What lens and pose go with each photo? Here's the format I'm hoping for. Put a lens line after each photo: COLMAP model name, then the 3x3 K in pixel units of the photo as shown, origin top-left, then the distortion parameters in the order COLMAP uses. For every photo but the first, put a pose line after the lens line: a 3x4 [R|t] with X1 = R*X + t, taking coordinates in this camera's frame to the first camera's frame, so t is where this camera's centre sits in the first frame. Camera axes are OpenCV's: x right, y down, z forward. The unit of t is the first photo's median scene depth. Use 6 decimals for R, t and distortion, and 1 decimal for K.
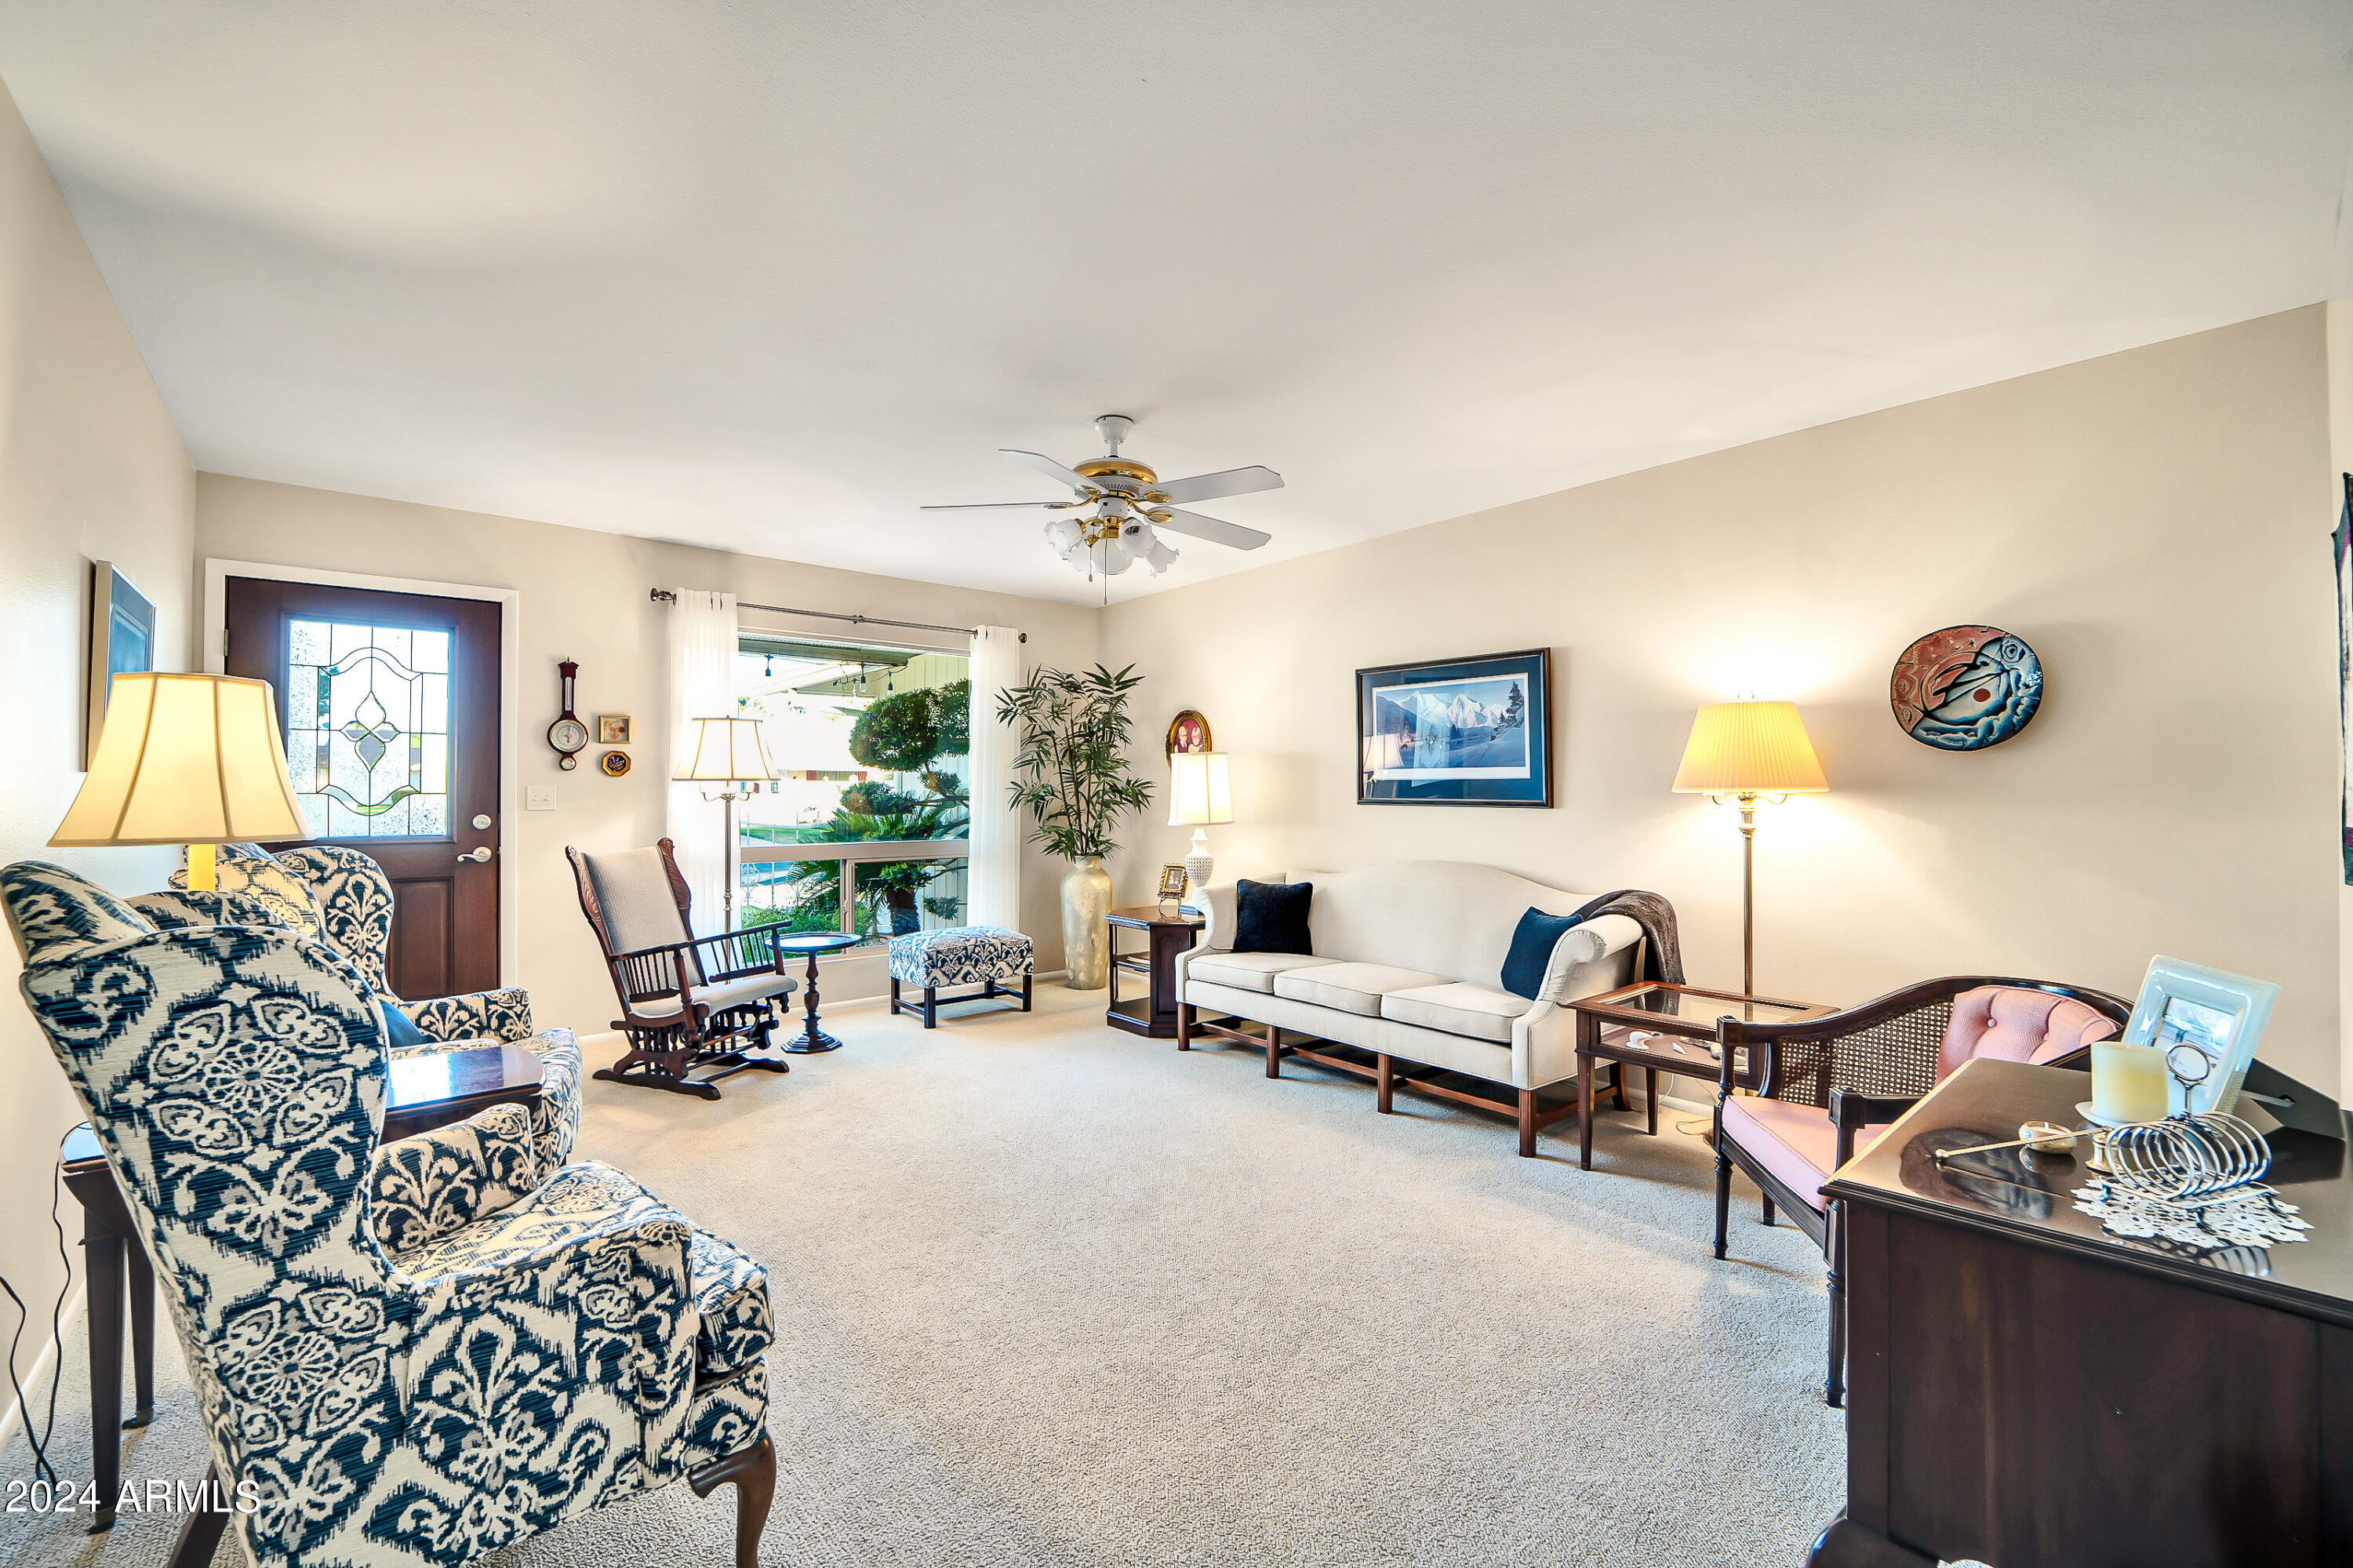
lens RADIAL K [[957.2, 0, 1176.5], [0, 957.2, 784.0], [0, 0, 1]] dist [-0.023038, -0.000169]
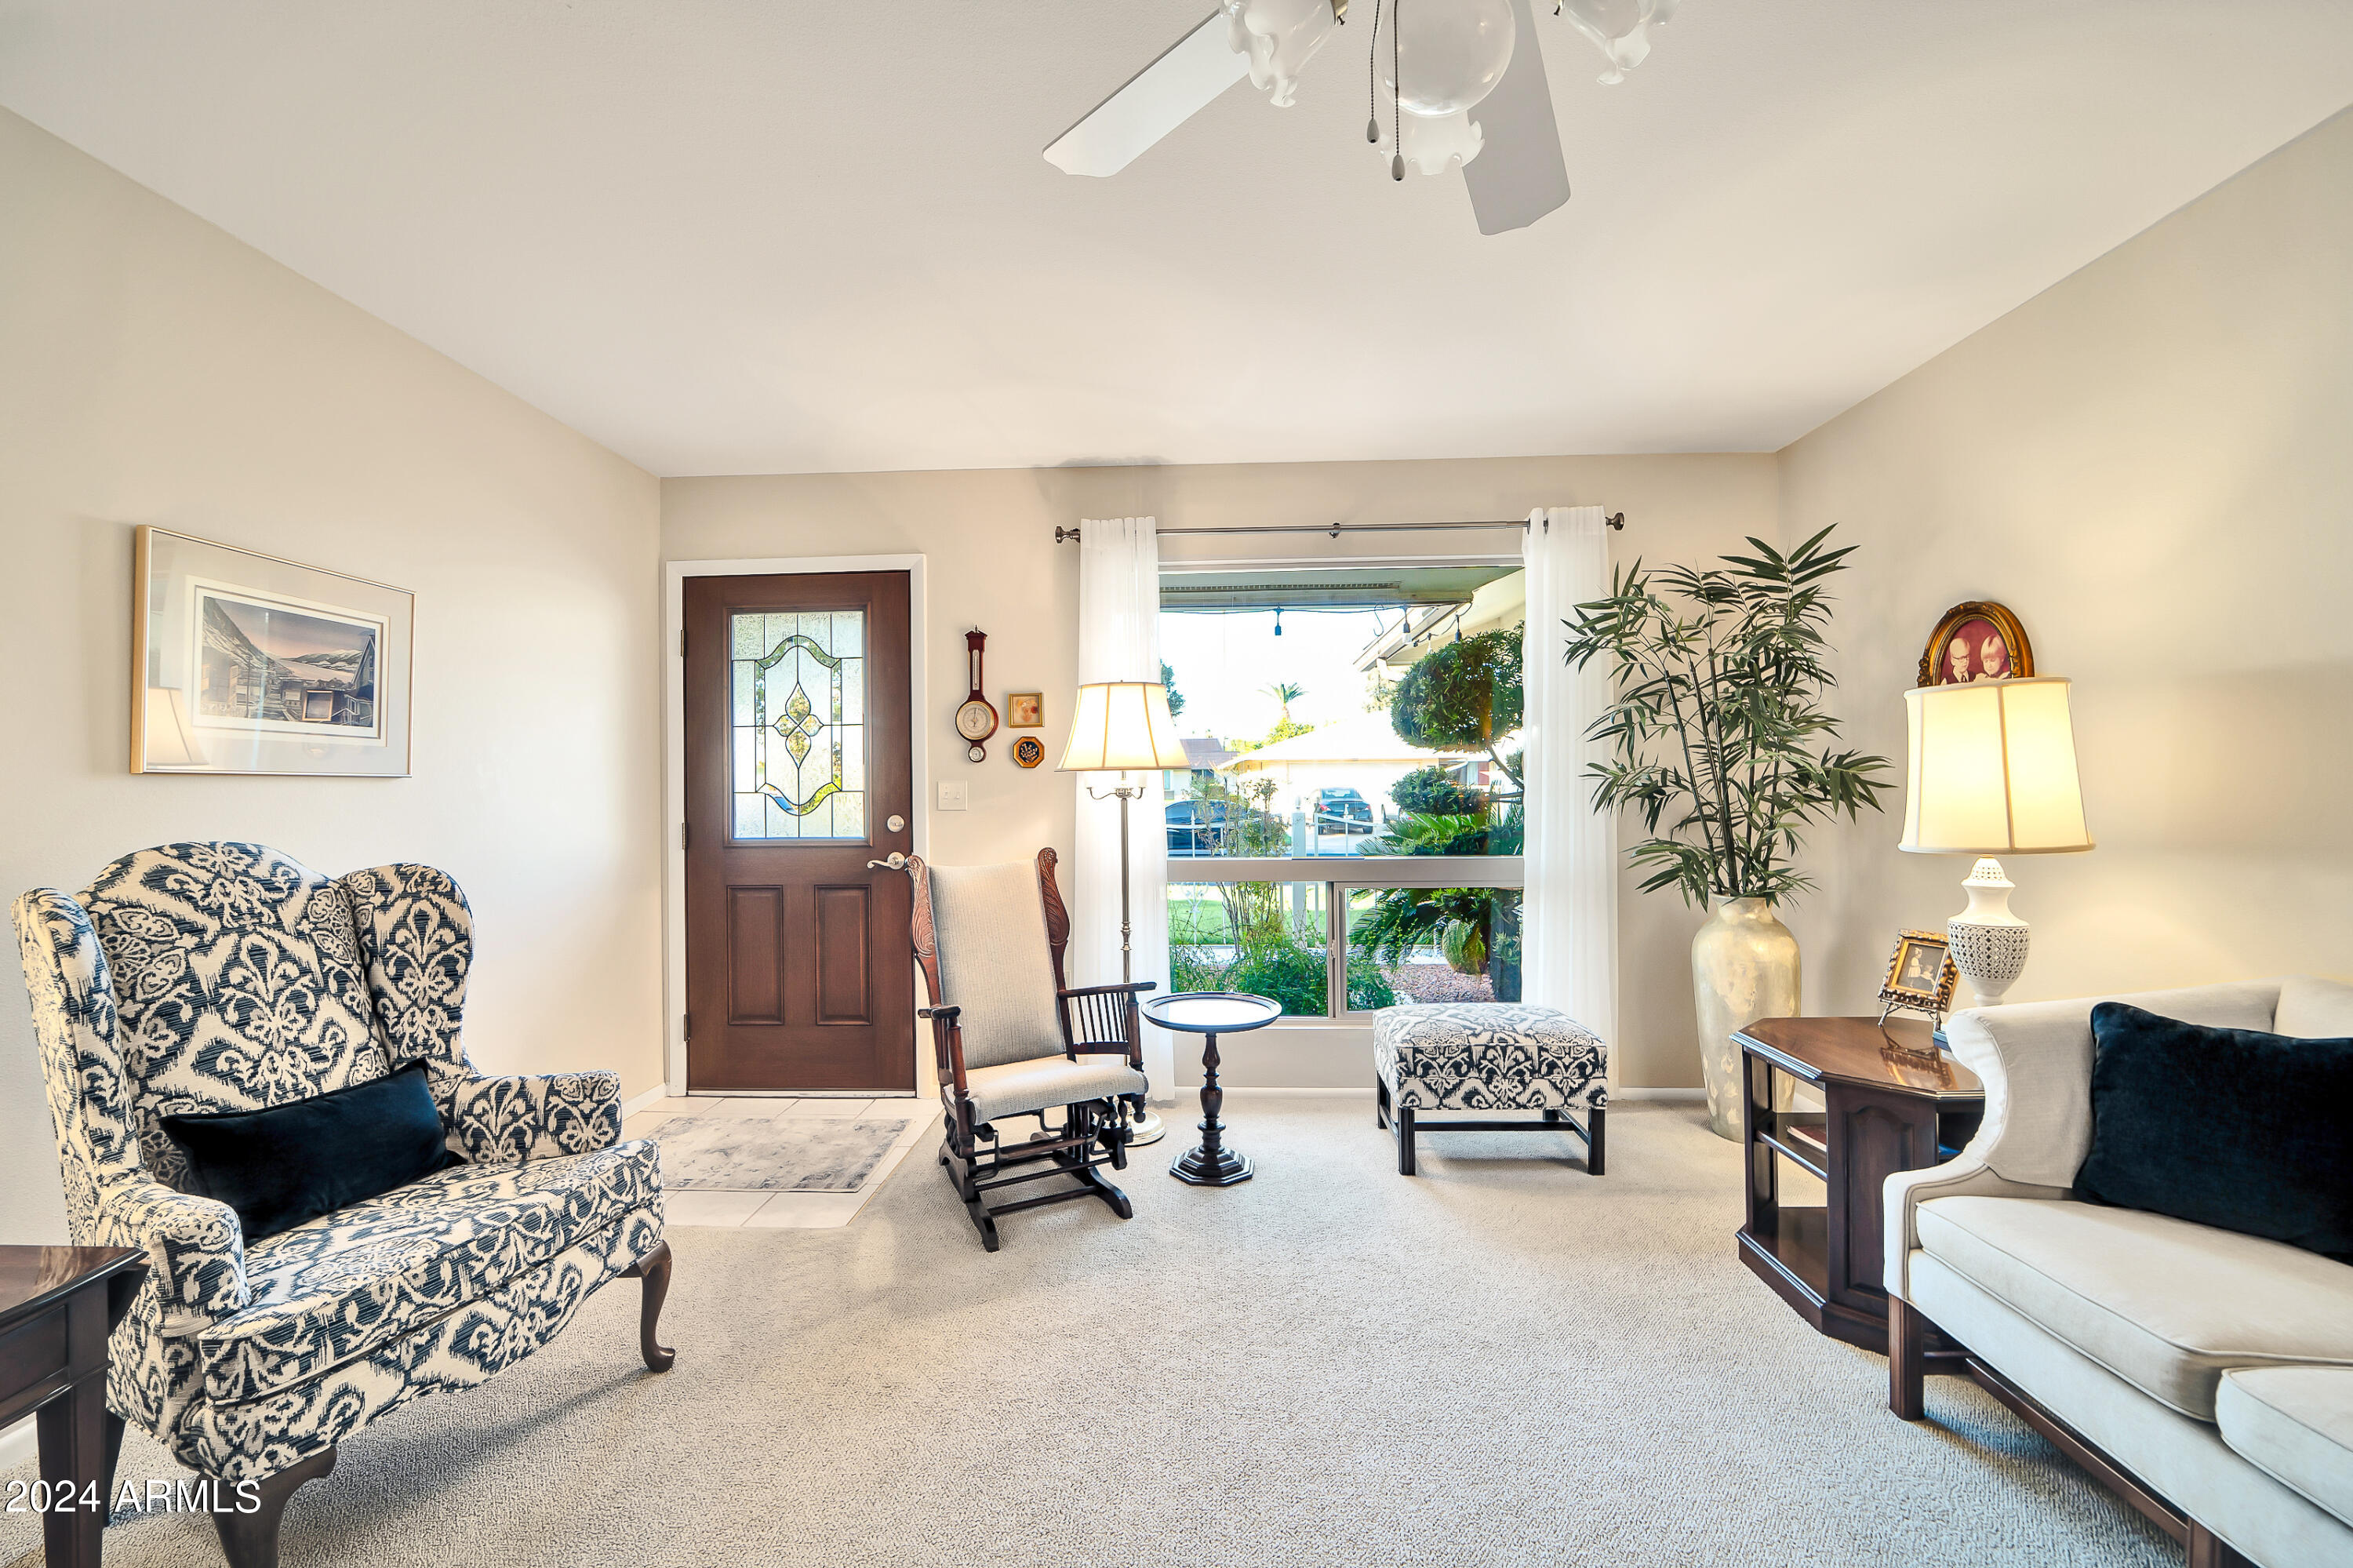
lens RADIAL K [[957.2, 0, 1176.5], [0, 957.2, 784.0], [0, 0, 1]] dist [-0.023038, -0.000169]
pose [[0.725128, -0.010488, -0.688534, 0.058746], [0.016948, 0.999853, 0.002618, 0.005365], [0.688405, -0.013568, 0.725200, 0.503672]]
